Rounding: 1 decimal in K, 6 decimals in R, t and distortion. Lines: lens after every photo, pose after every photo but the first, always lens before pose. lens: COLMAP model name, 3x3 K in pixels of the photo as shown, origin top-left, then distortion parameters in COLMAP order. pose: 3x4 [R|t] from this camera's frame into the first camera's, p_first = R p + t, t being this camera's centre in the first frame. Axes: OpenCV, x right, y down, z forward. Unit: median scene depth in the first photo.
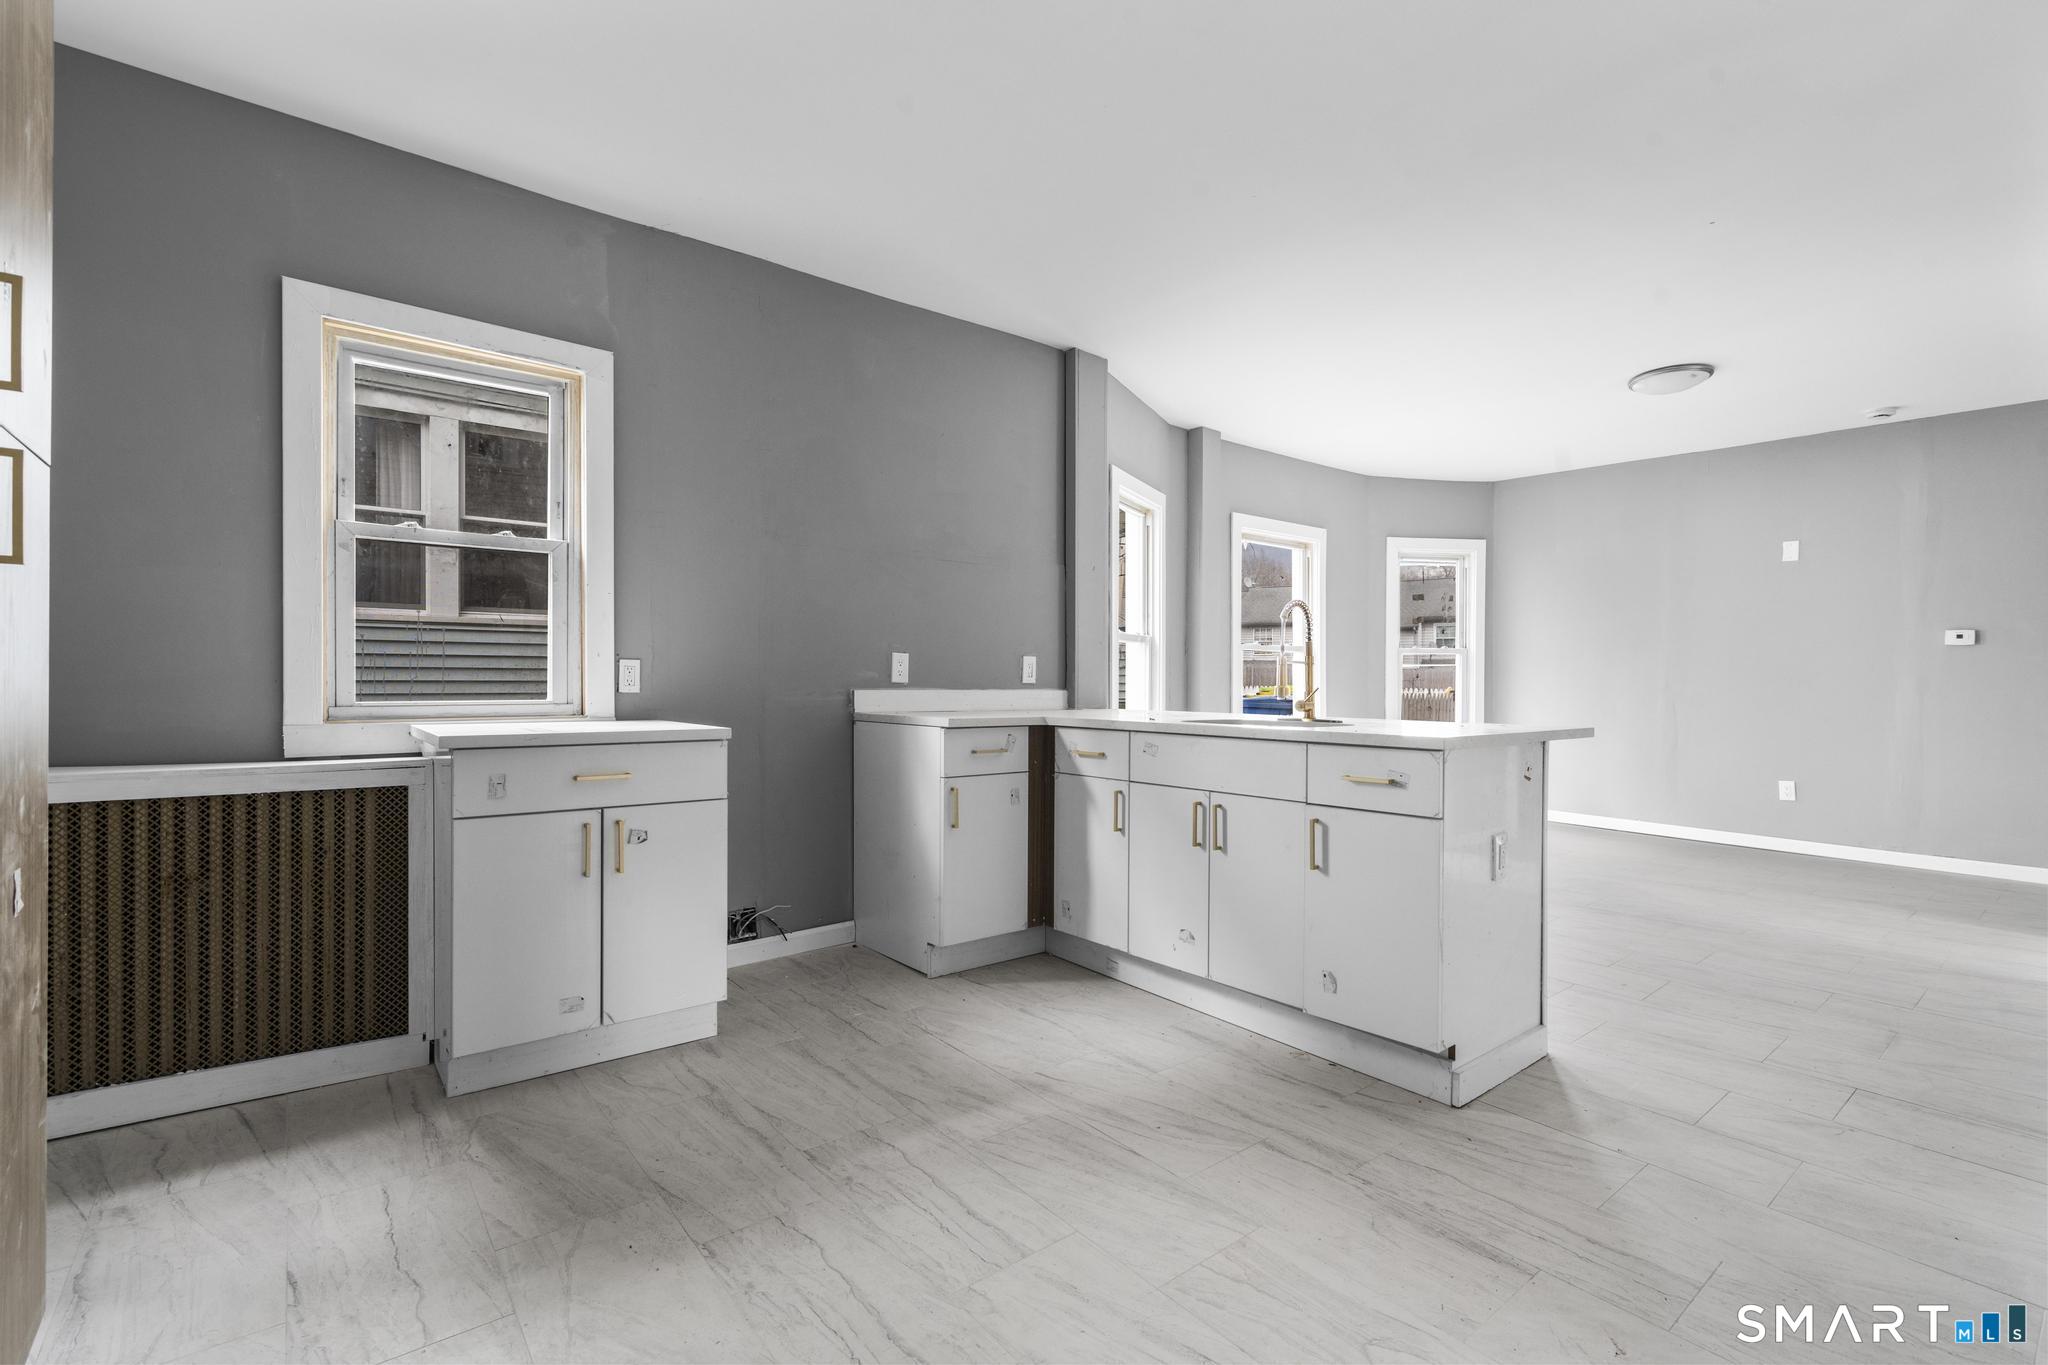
lens RADIAL K [[918.4, 0, 1022.2], [0, 918.4, 686.9], [0, 0, 1]] dist [-0.010854, 0.005377]
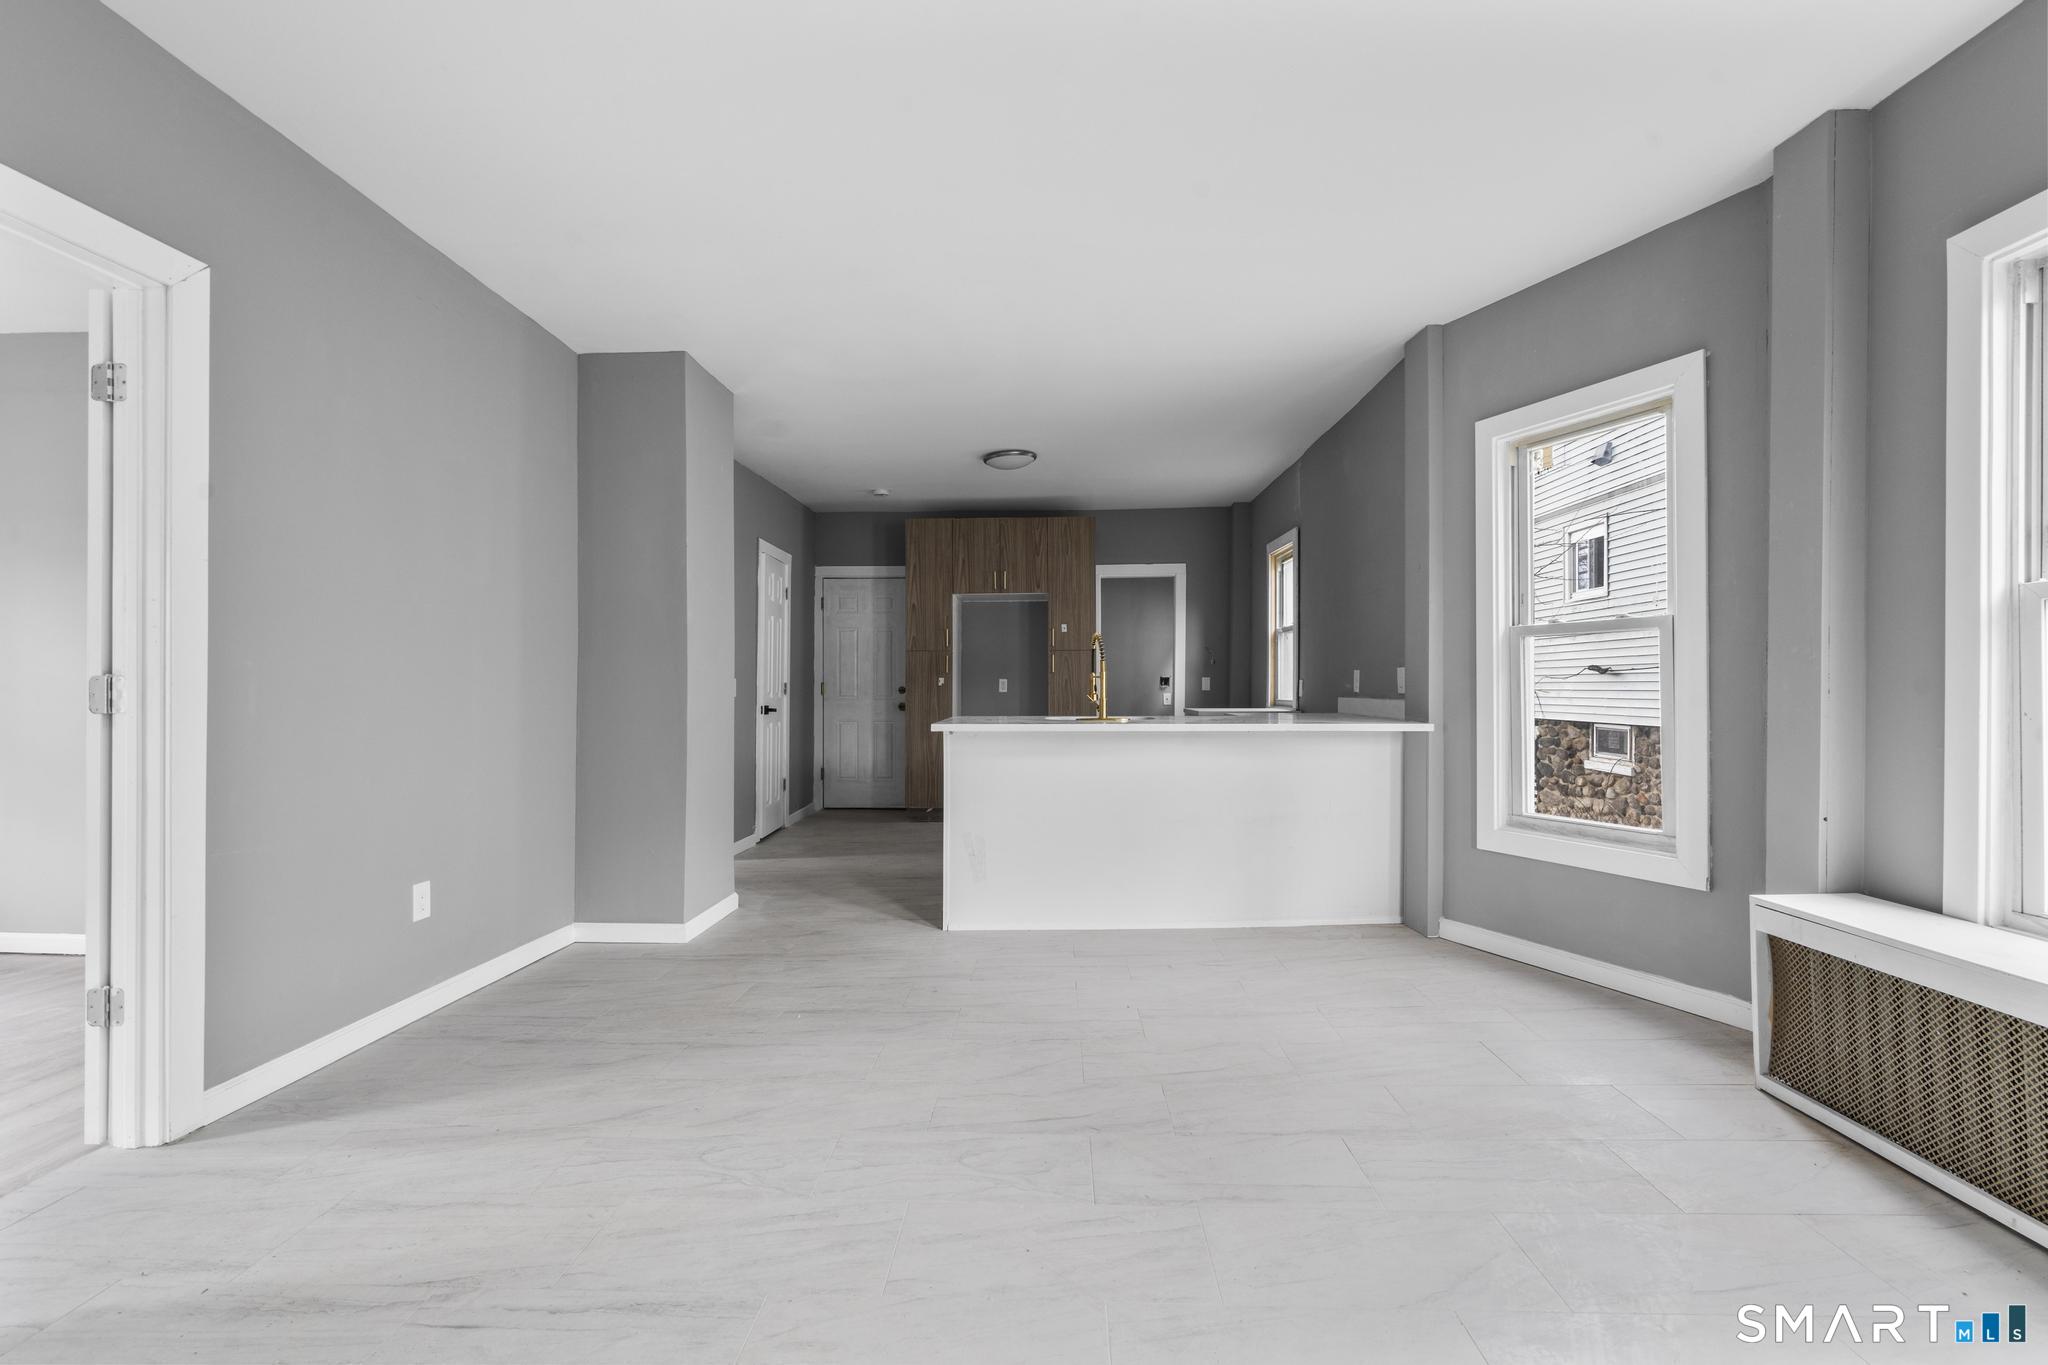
lens RADIAL K [[918.4, 0, 1022.2], [0, 918.4, 686.9], [0, 0, 1]] dist [-0.010854, 0.005377]
pose [[-0.652780, -0.004116, -0.757536, 1.326097], [-0.008009, 0.999967, 0.001468, -0.011823], [0.757505, 0.007025, -0.652791, 1.683821]]
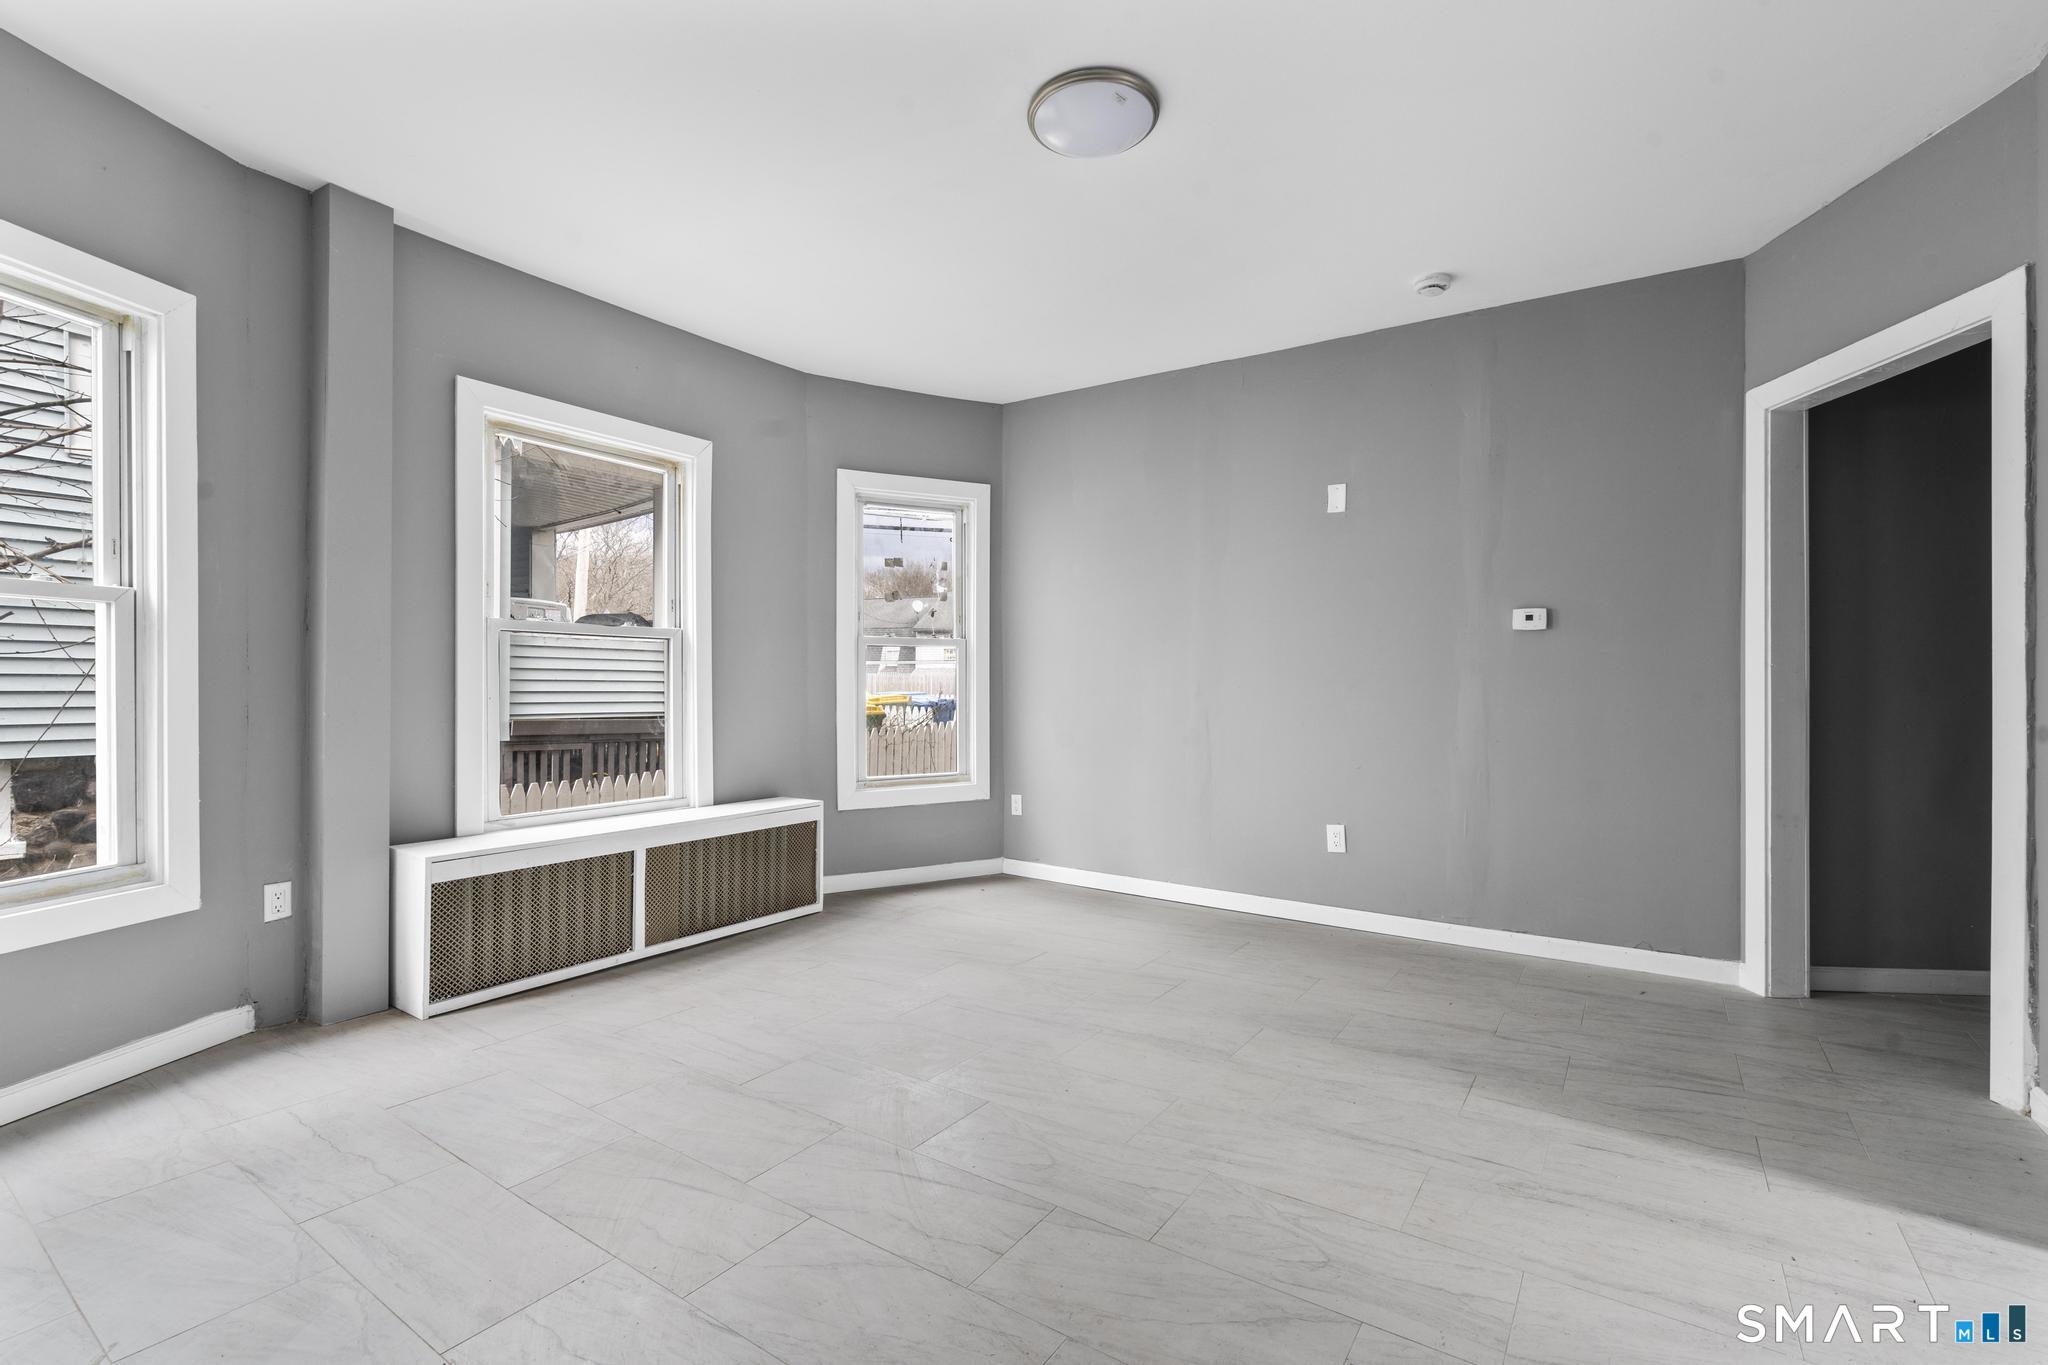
lens RADIAL K [[918.4, 0, 1022.2], [0, 918.4, 686.9], [0, 0, 1]] dist [-0.010854, 0.005377]
pose [[0.956768, -0.003806, 0.290826, 0.689688], [0.006304, 0.999951, -0.007652, 0.000960], [-0.290783, 0.009155, 0.956745, 0.677137]]
